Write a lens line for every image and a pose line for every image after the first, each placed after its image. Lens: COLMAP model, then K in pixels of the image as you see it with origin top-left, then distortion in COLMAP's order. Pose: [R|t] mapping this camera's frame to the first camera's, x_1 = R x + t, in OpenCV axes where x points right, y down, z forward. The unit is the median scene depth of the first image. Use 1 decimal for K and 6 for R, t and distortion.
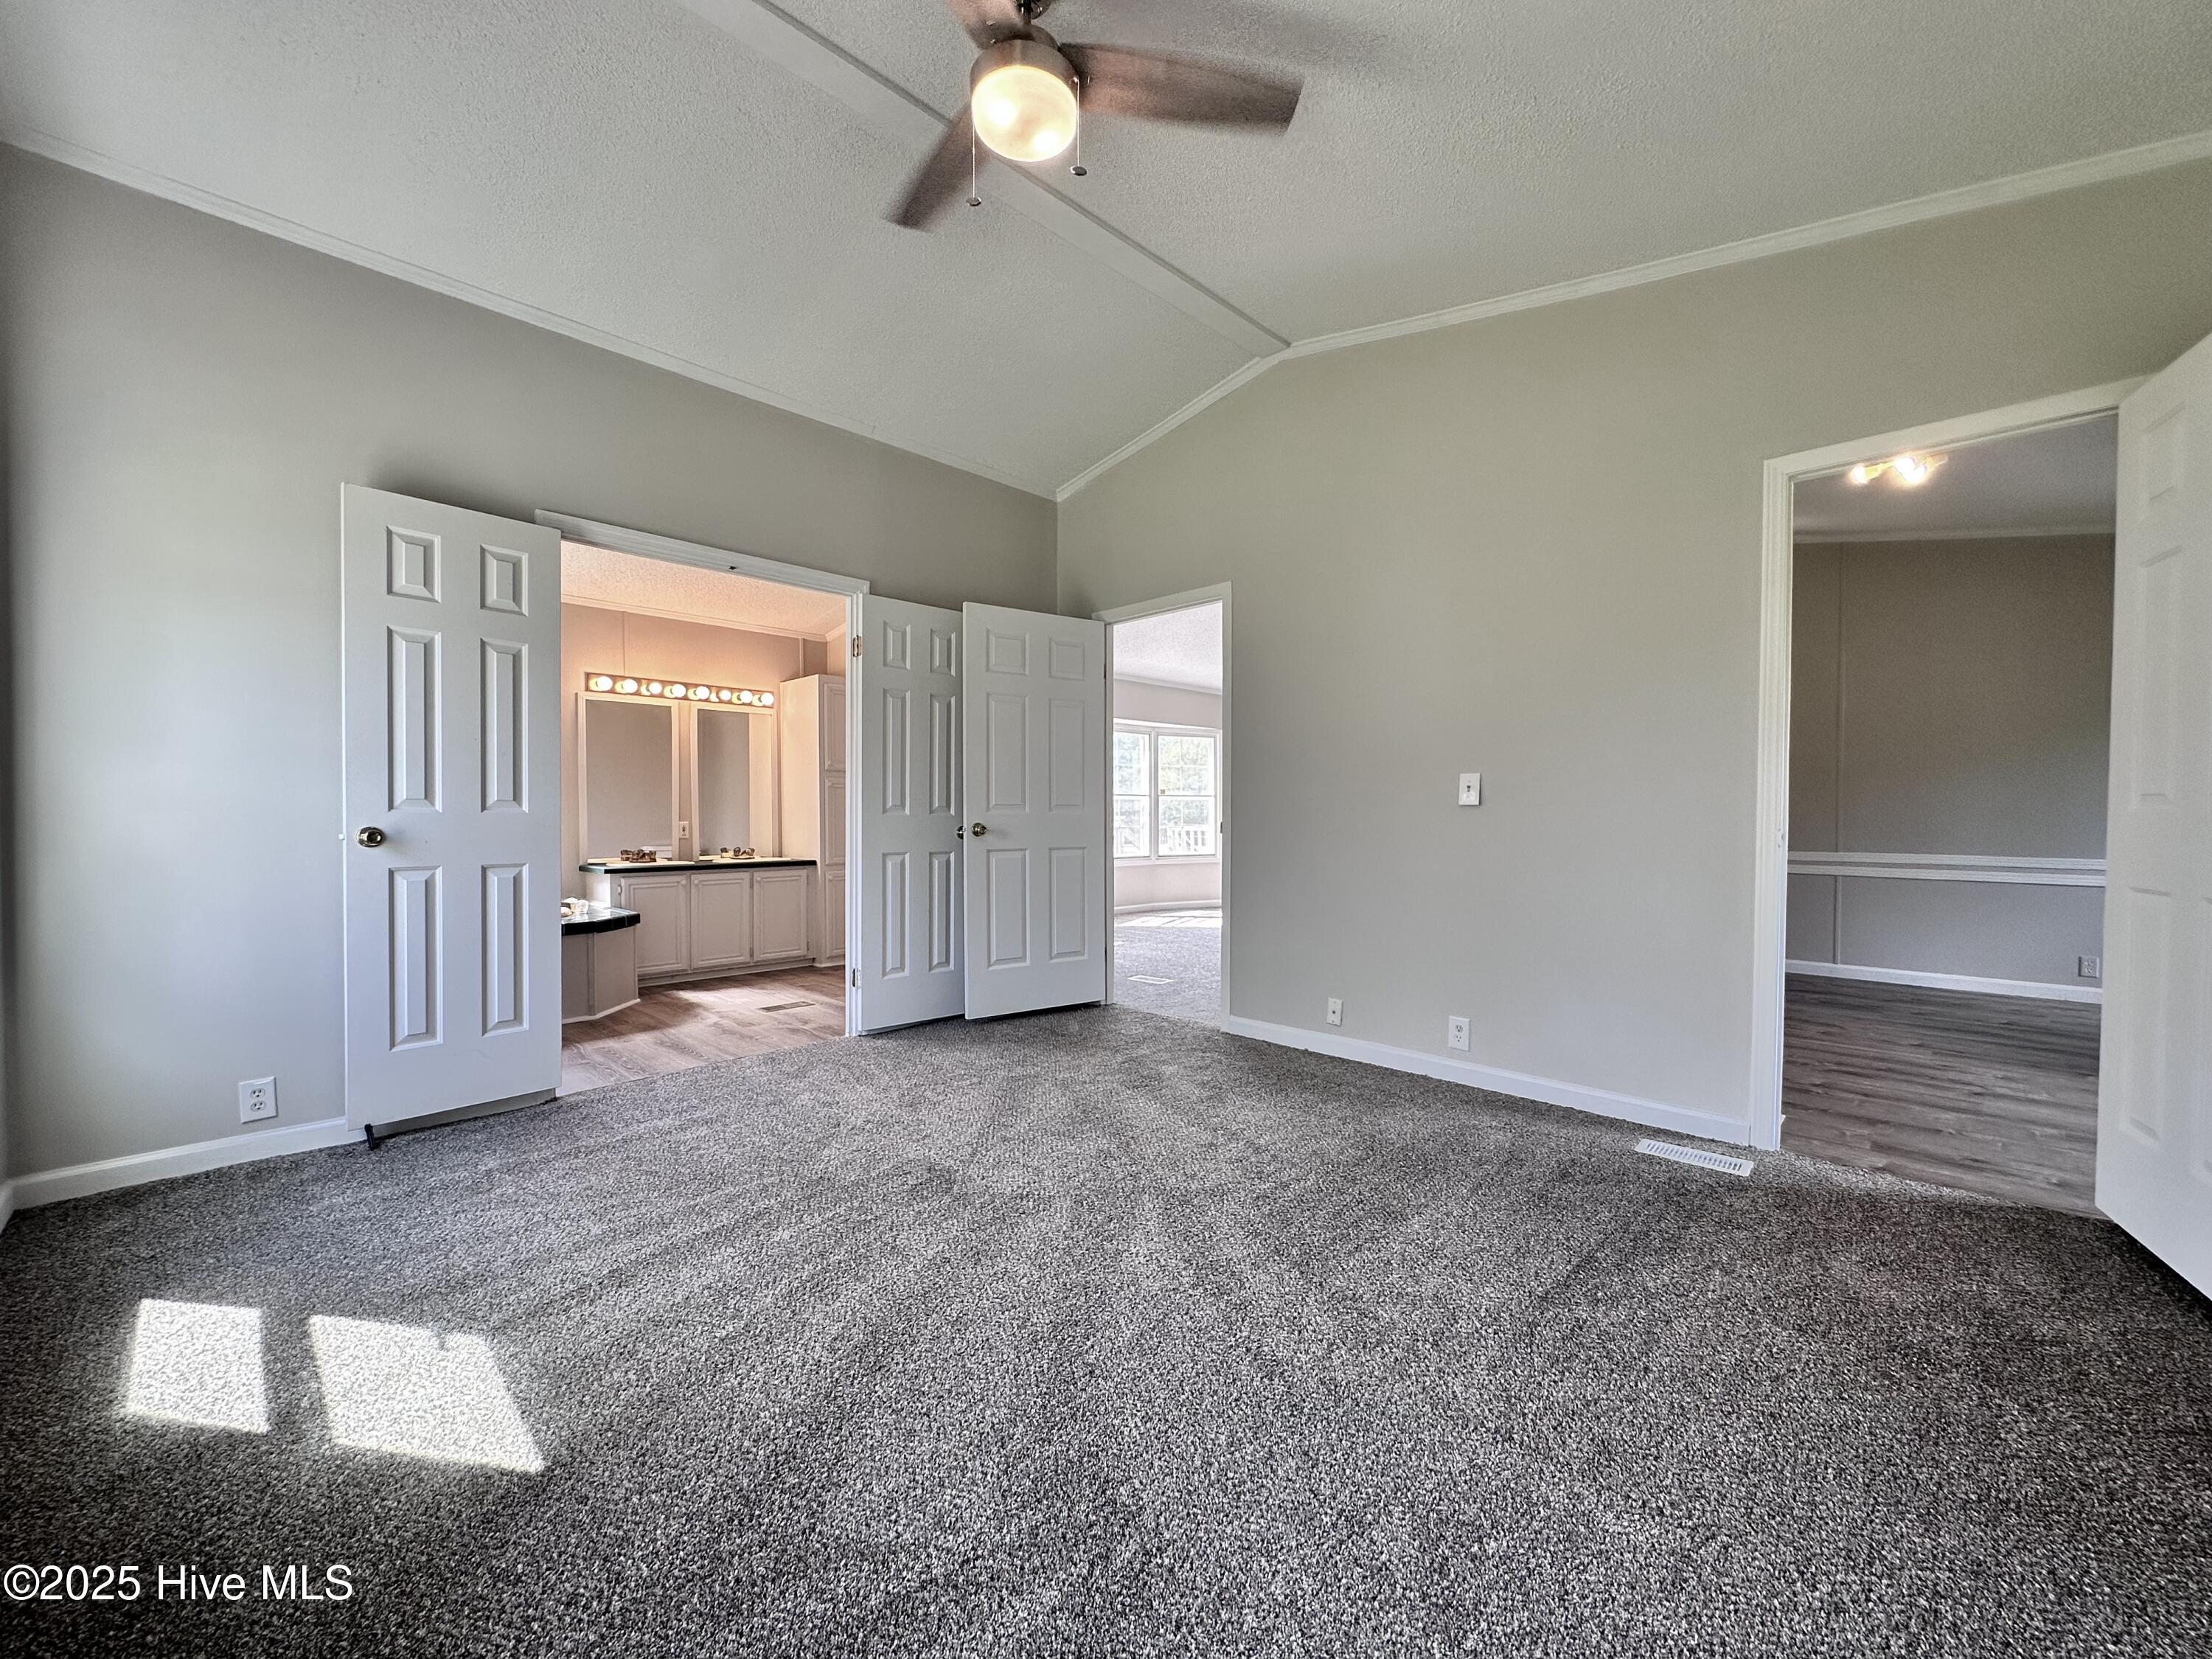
lens RADIAL K [[882.7, 0, 1105.9], [0, 882.7, 829.0], [0, 0, 1]] dist [-0.003176, -0.000111]
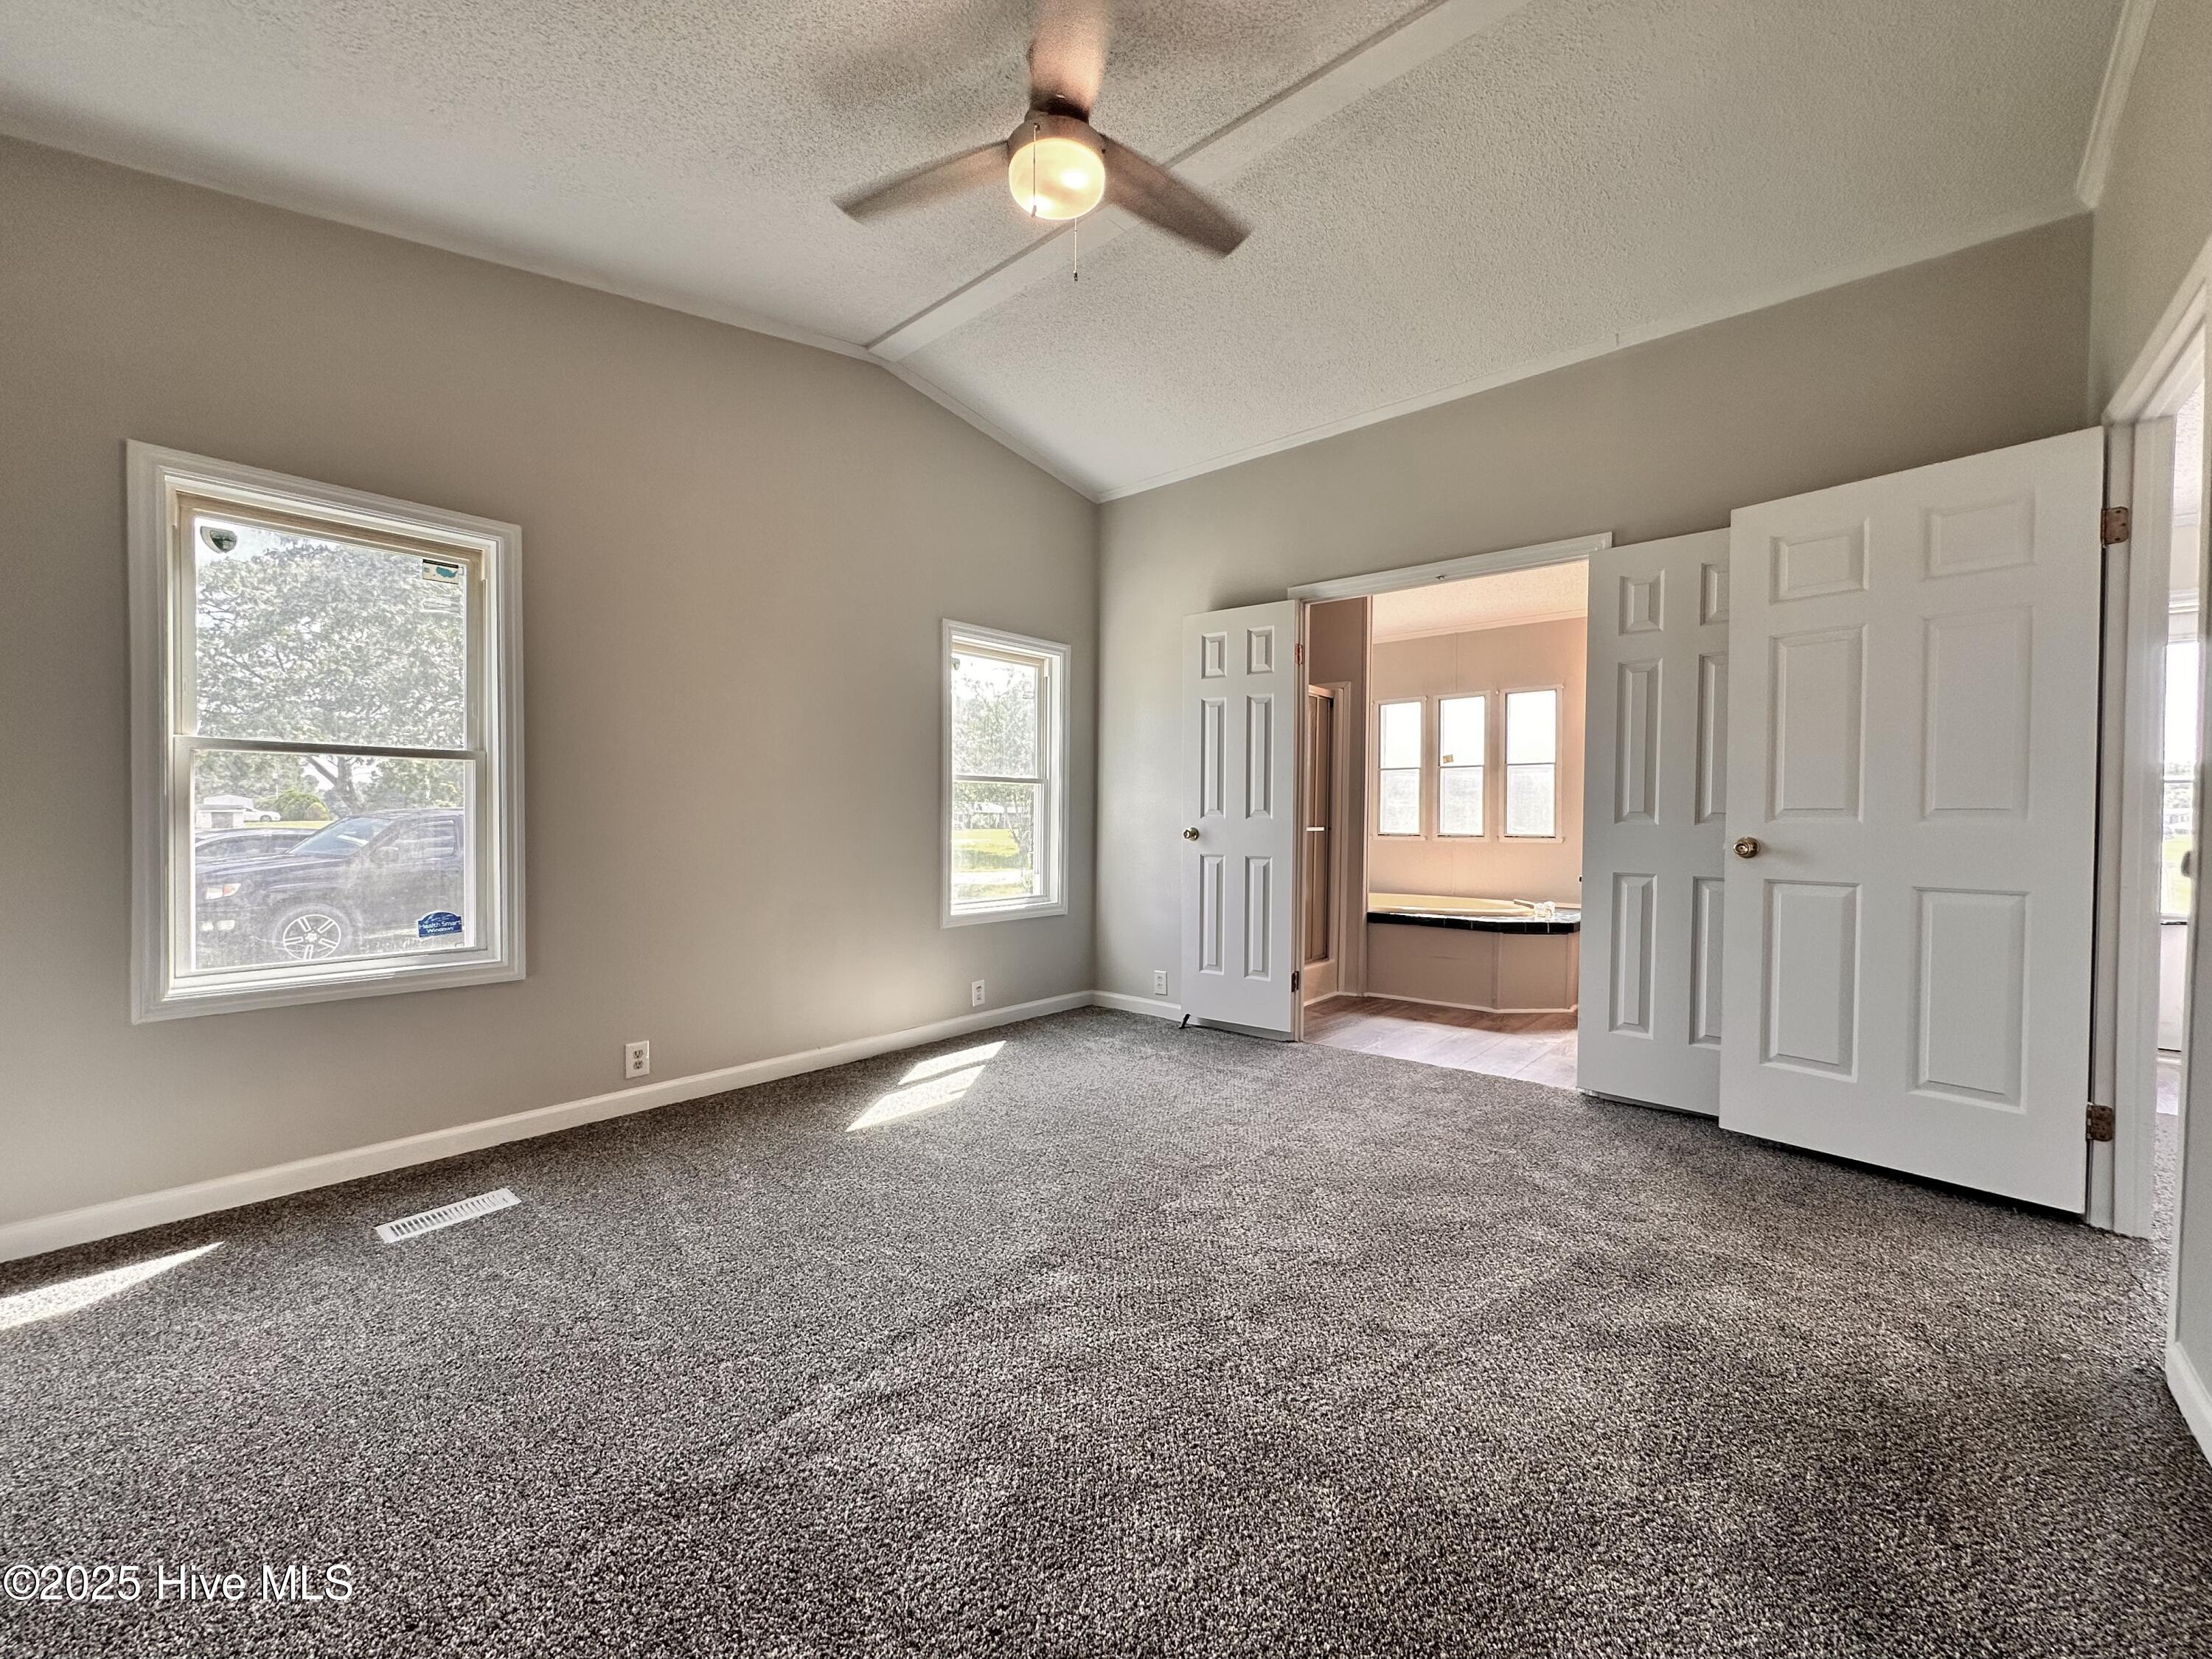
lens RADIAL K [[882.7, 0, 1105.9], [0, 882.7, 829.0], [0, 0, 1]] dist [-0.003176, -0.000111]
pose [[0.063870, 0.010695, -0.997901, 0.603304], [-0.028427, 0.999556, 0.008893, -0.007316], [0.997553, 0.027799, 0.064145, 0.601422]]
